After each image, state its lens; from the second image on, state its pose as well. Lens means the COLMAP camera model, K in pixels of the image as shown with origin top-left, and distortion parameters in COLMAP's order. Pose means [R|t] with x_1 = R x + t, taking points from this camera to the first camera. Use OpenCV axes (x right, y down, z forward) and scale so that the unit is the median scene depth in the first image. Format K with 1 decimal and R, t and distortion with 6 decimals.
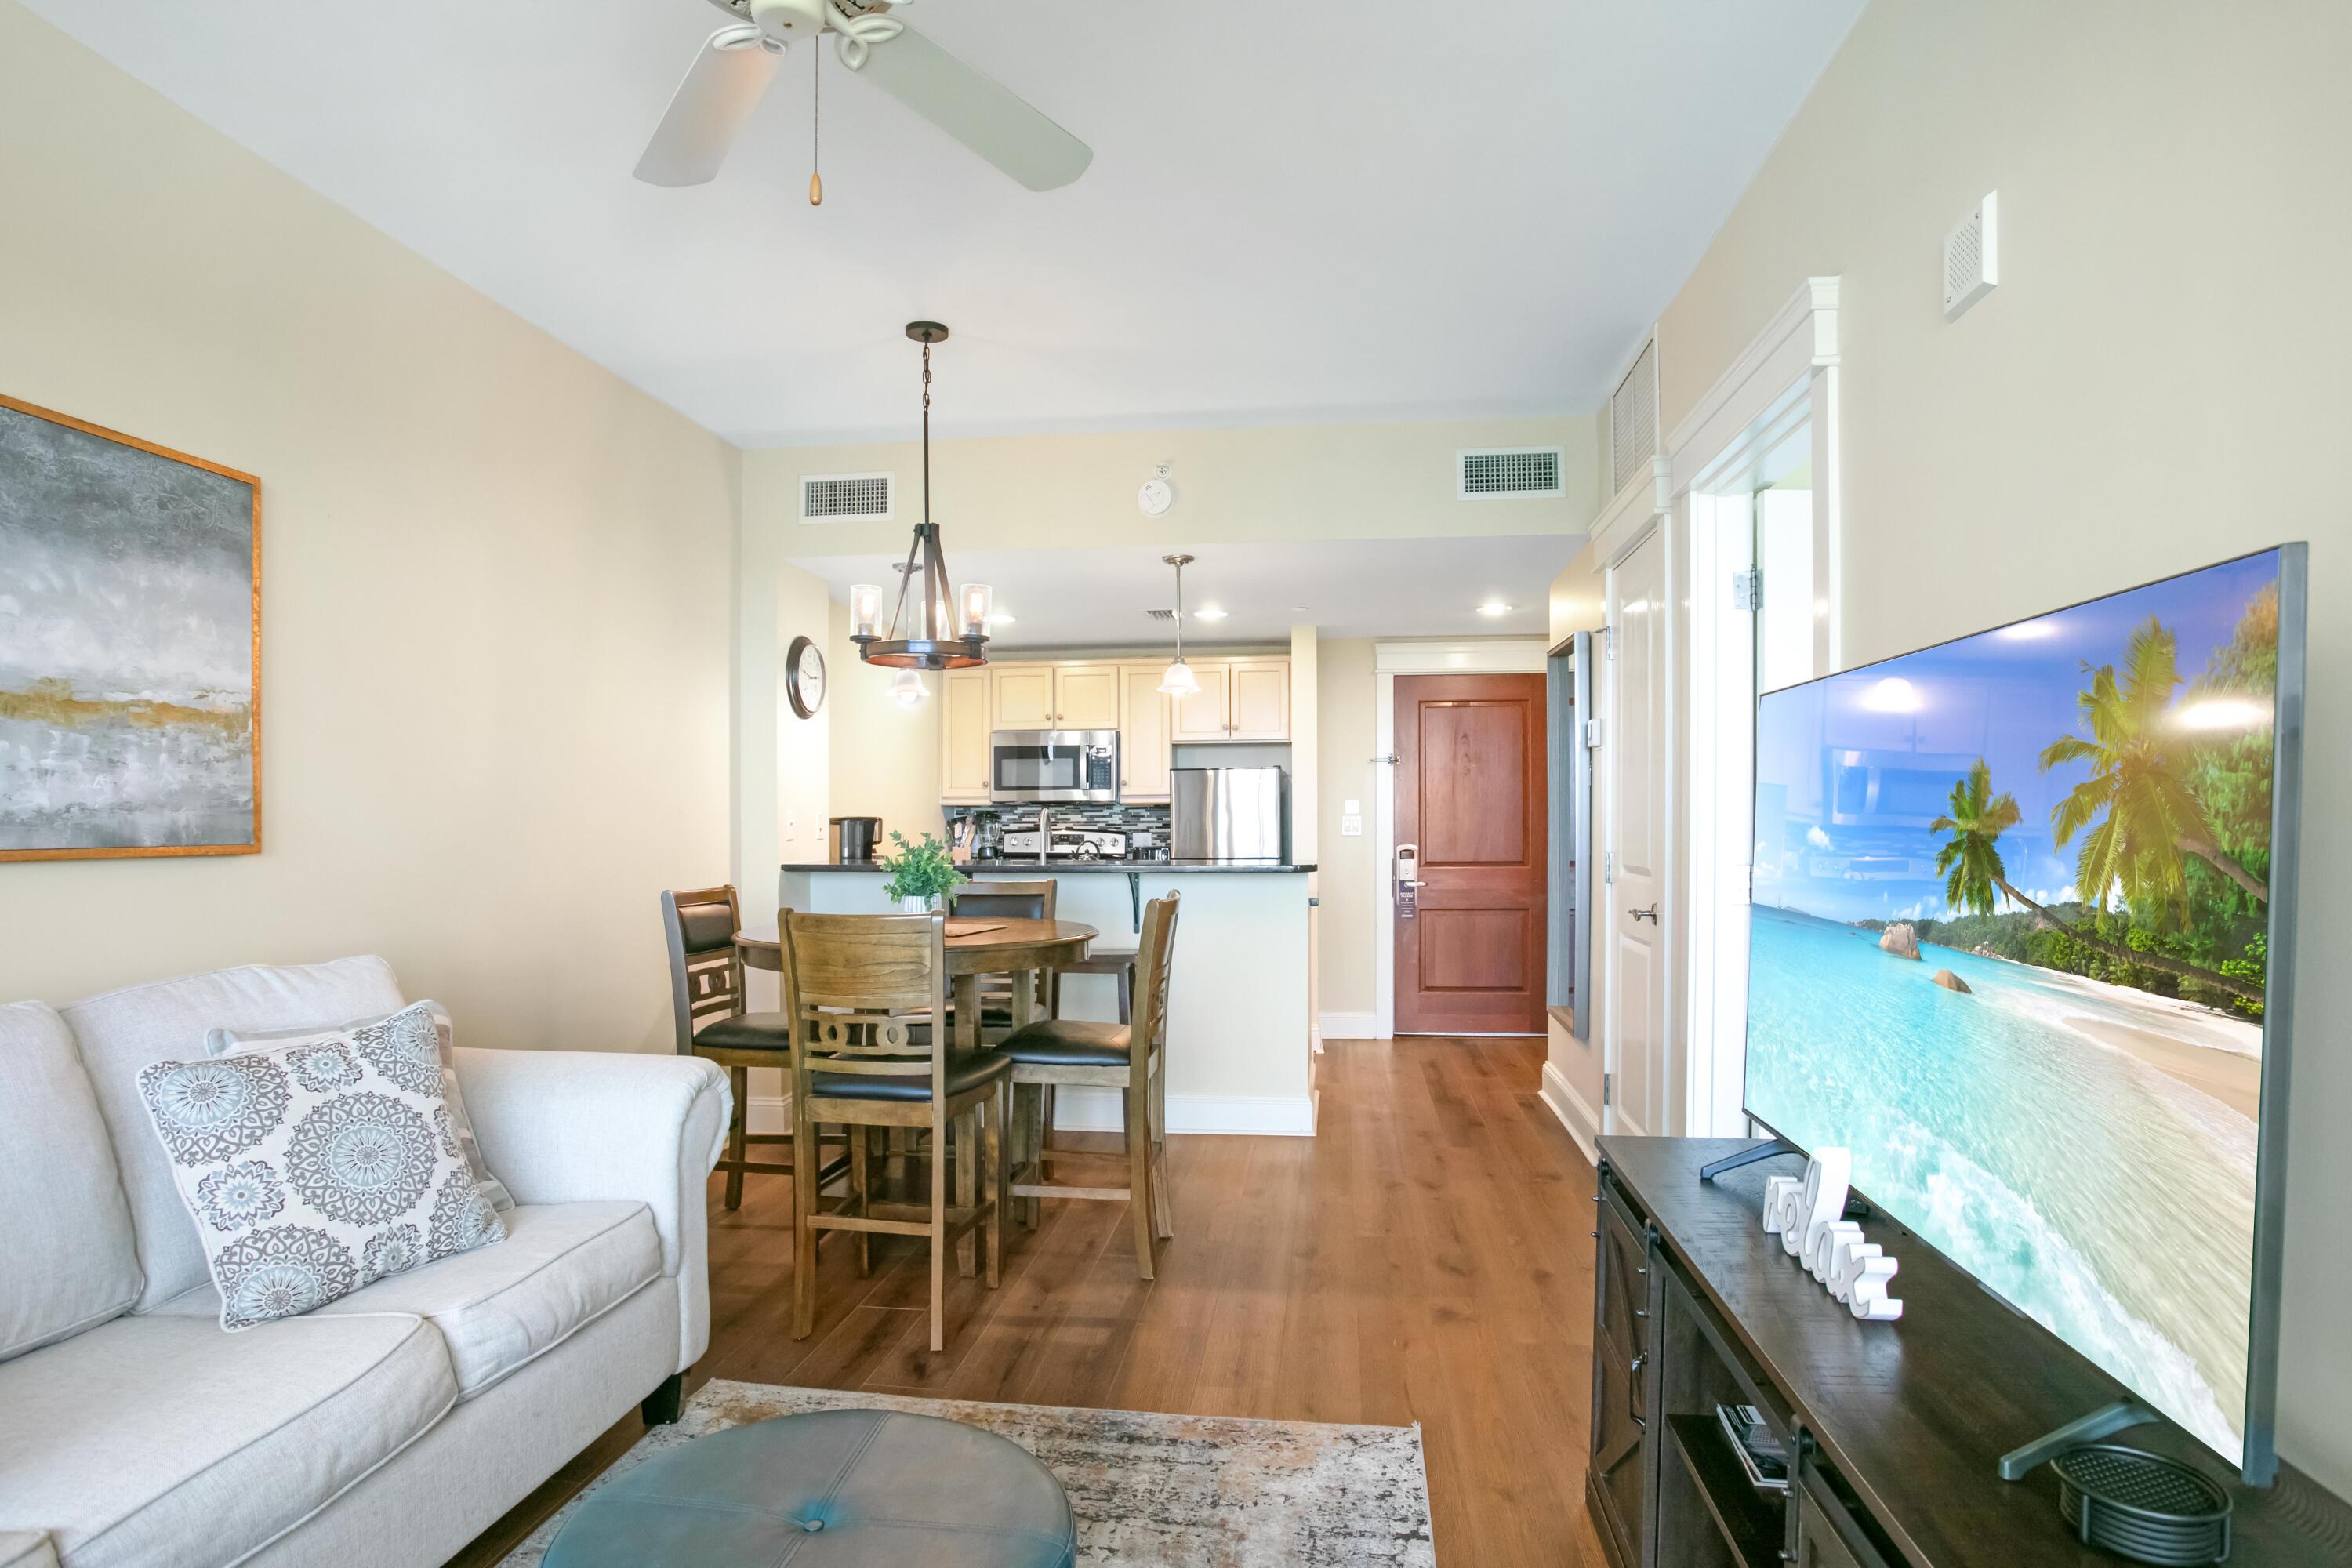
lens RADIAL K [[1282.8, 0, 1151.2], [0, 1282.8, 820.6], [0, 0, 1]] dist [-0.074909, 0.037799]
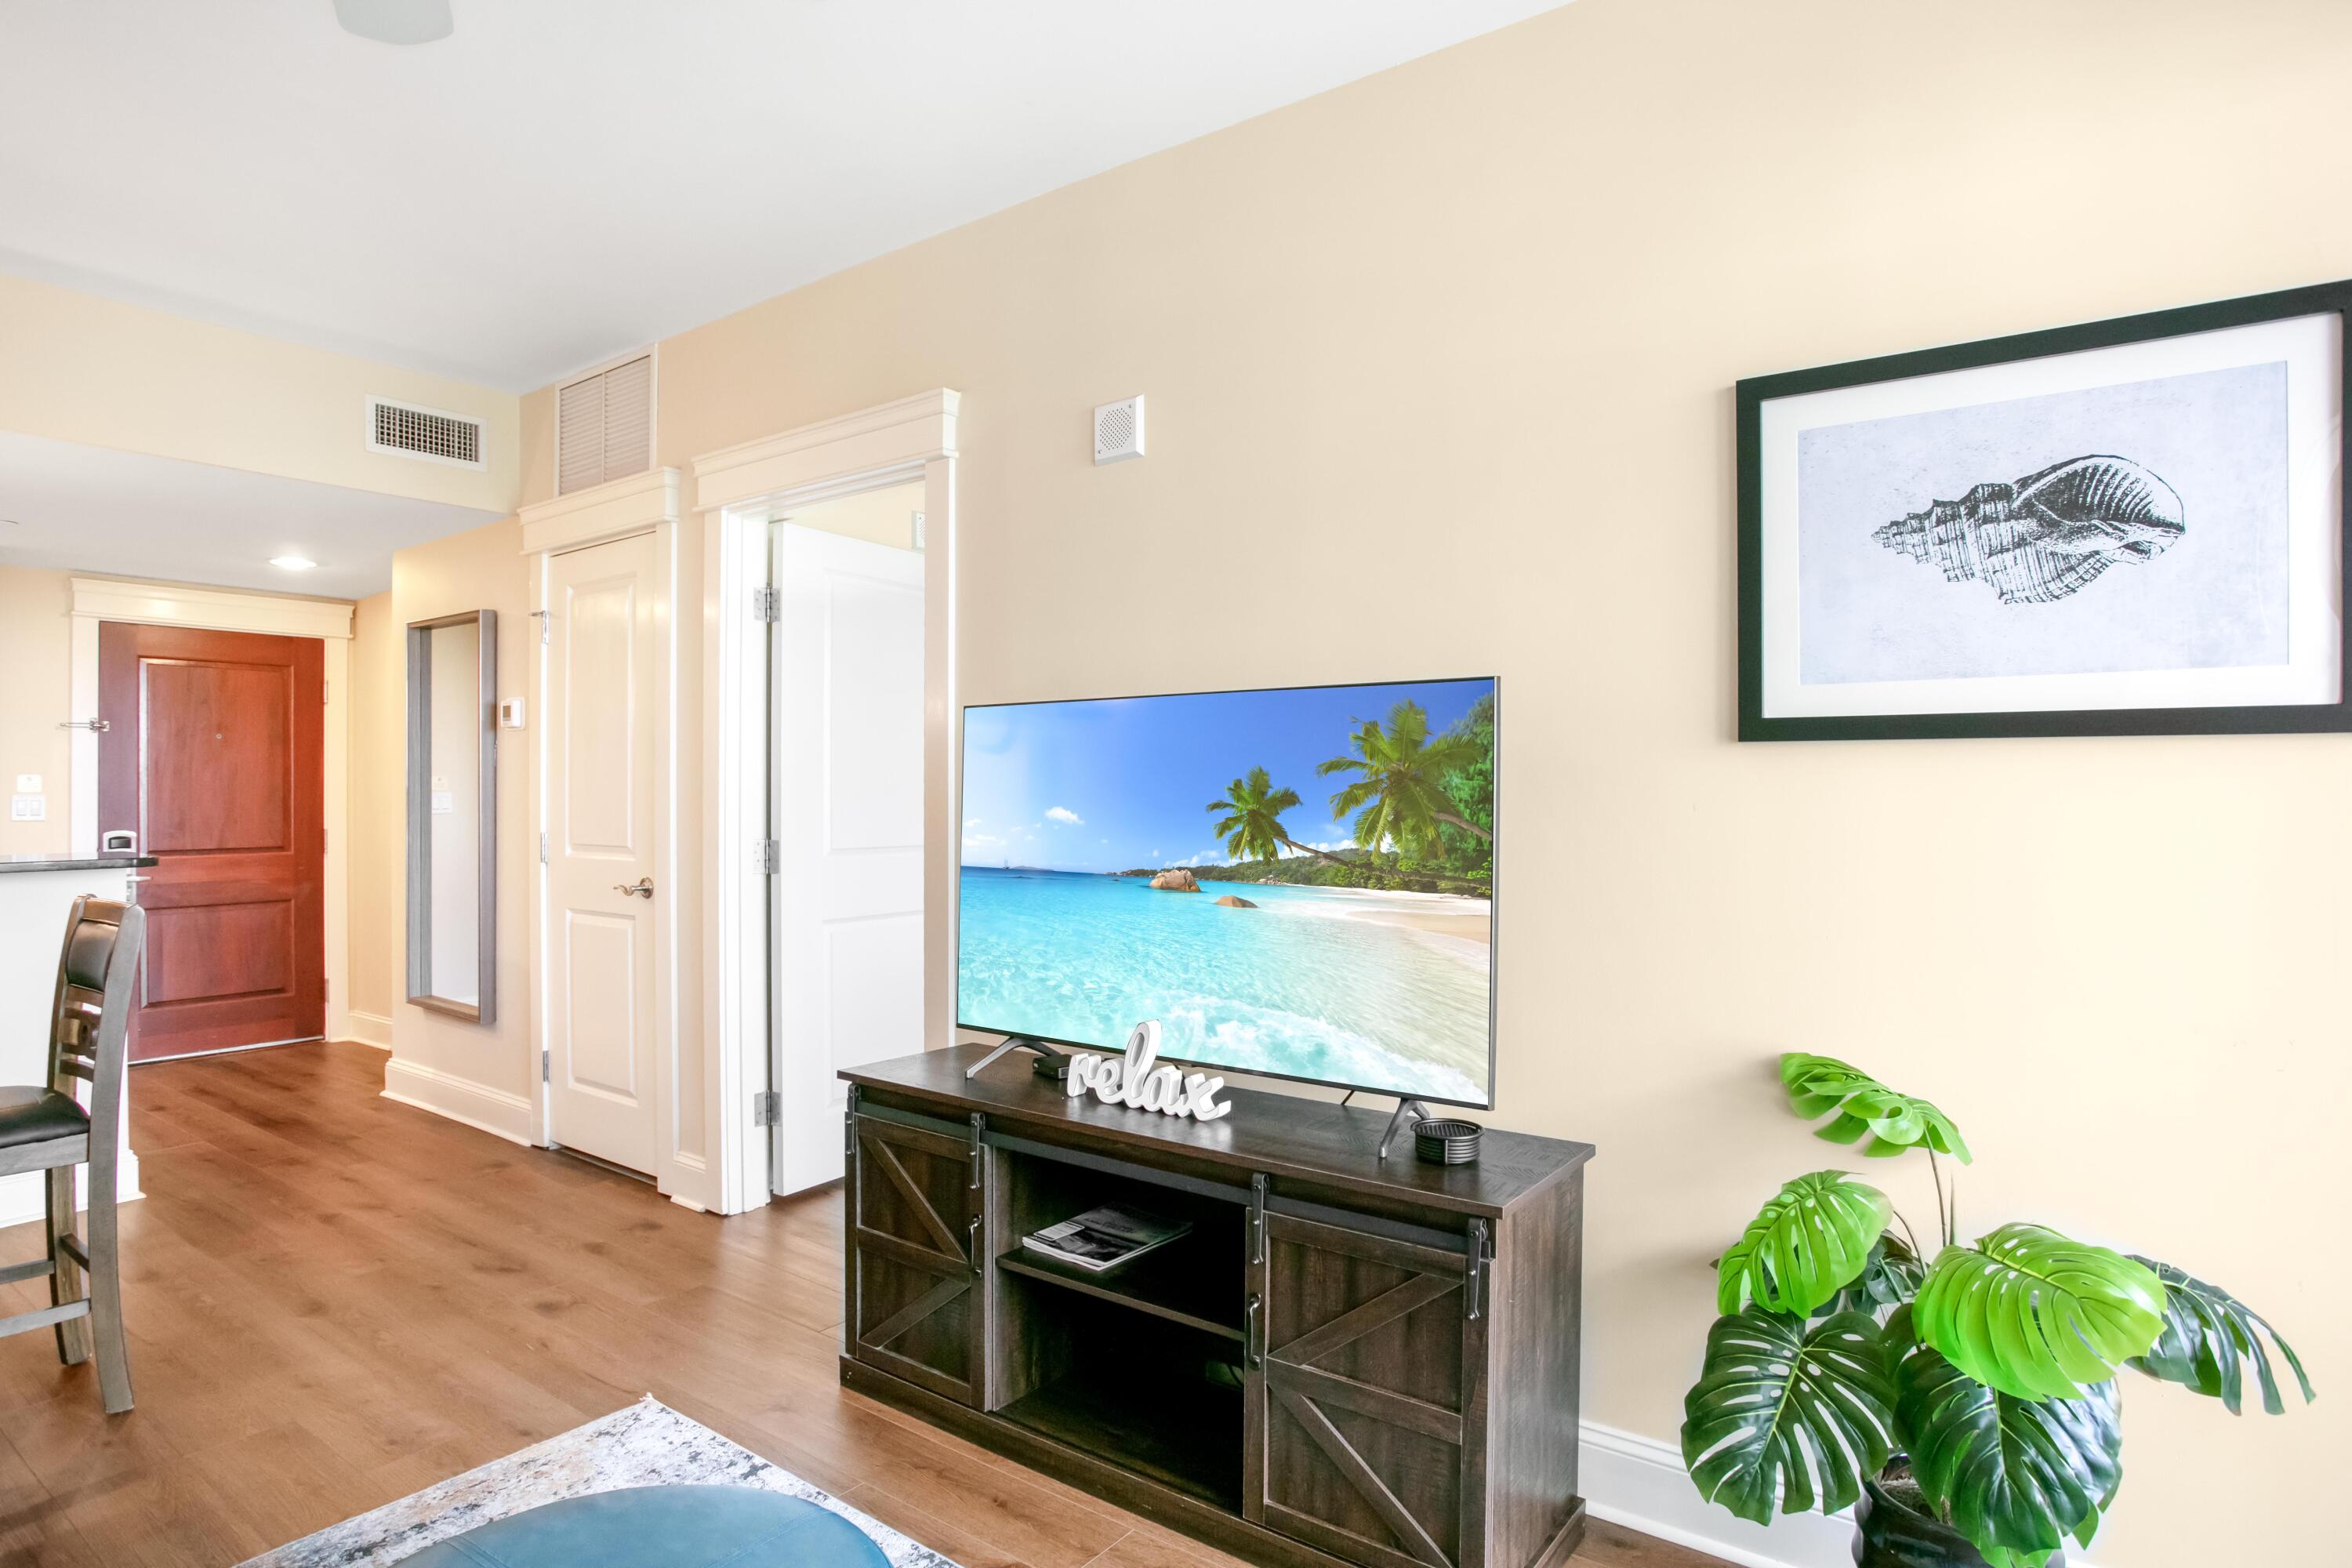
lens RADIAL K [[1242.5, 0, 1143.8], [0, 1242.5, 790.7], [0, 0, 1]] dist [-0.016038, 0.000310]
pose [[0.539728, -0.001064, 0.841839, -0.746864], [0.005085, 0.999985, -0.001996, -0.013241], [-0.841824, 0.005358, 0.539725, 0.214603]]
